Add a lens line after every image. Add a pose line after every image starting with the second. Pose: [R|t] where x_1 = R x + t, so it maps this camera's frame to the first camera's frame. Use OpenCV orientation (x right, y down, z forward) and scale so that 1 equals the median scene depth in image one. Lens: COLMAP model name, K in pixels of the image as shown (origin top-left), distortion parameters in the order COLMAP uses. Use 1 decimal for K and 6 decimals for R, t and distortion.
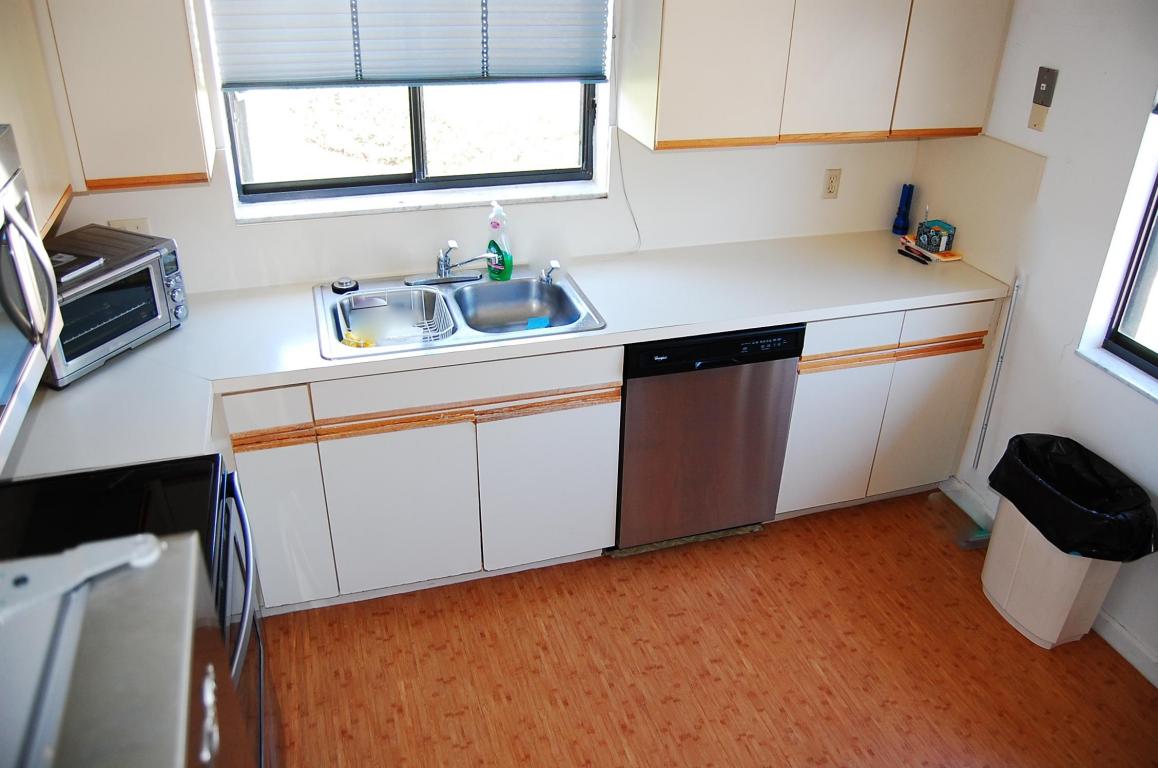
lens RADIAL K [[903.4, 0, 580.8], [0, 903.4, 392.9], [0, 0, 1]] dist [-0.092839, 0.031769]
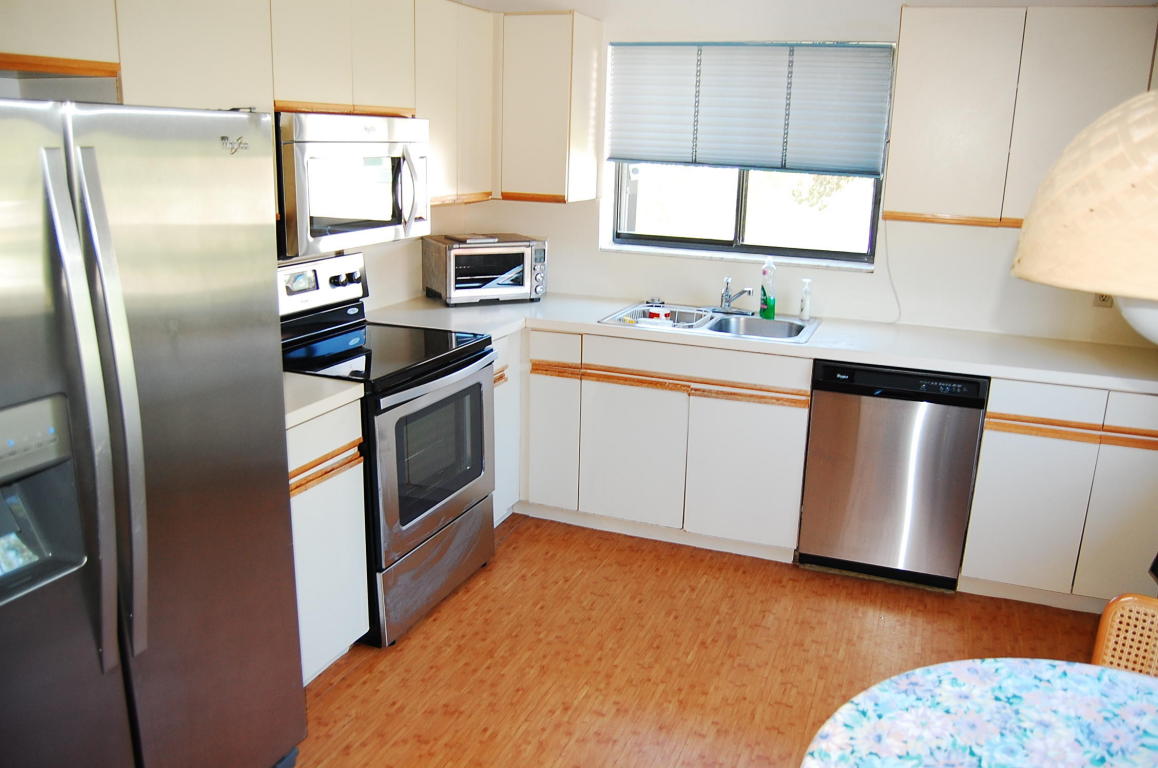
lens RADIAL K [[903.4, 0, 585.3], [0, 903.4, 379.7], [0, 0, 1]] dist [-0.092839, 0.031769]
pose [[0.777465, 0.154328, -0.609698, 0.535896], [-0.313825, 0.935310, -0.163430, 0.260632], [0.545035, 0.318399, 0.775603, -0.106656]]
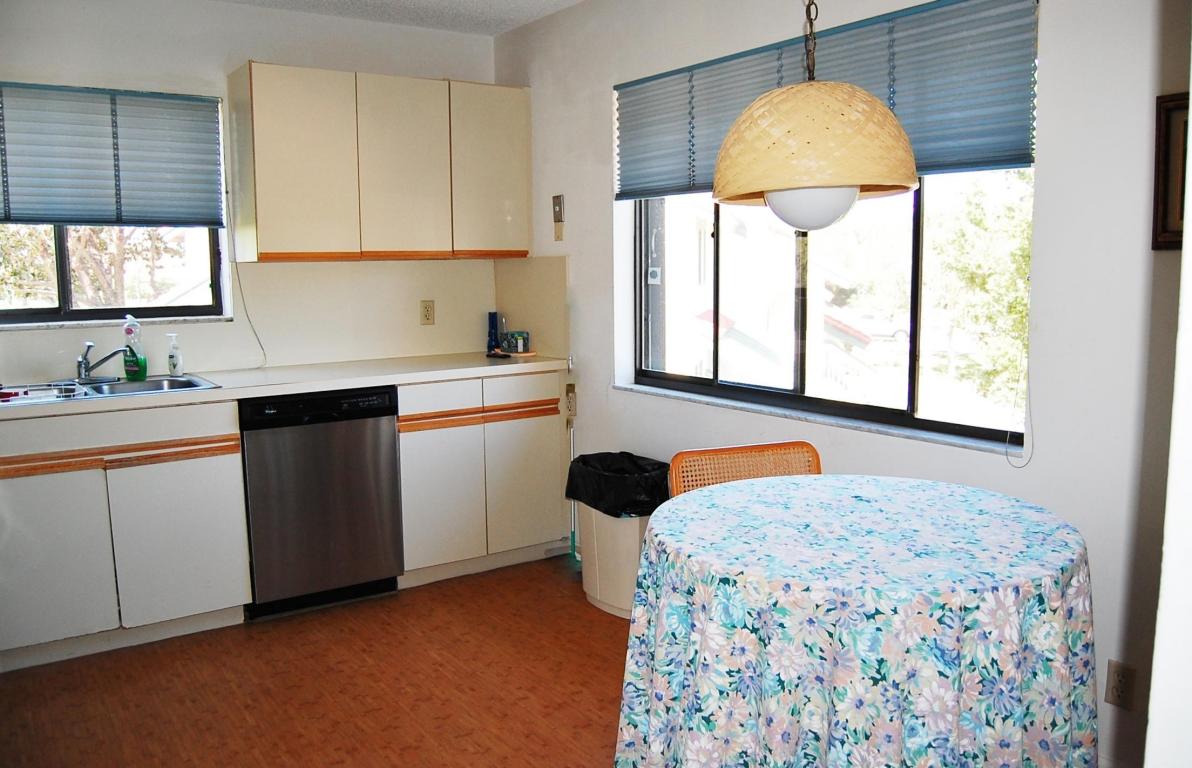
lens RADIAL K [[960.3, 0, 595.1], [0, 960.3, 384.8], [0, 0, 1]] dist [-0.090682, 0.036491]
pose [[0.955557, -0.072622, 0.285723, 0.138296], [0.175149, 0.919442, -0.352064, 0.441269], [-0.237138, 0.386461, 0.891299, -0.243856]]
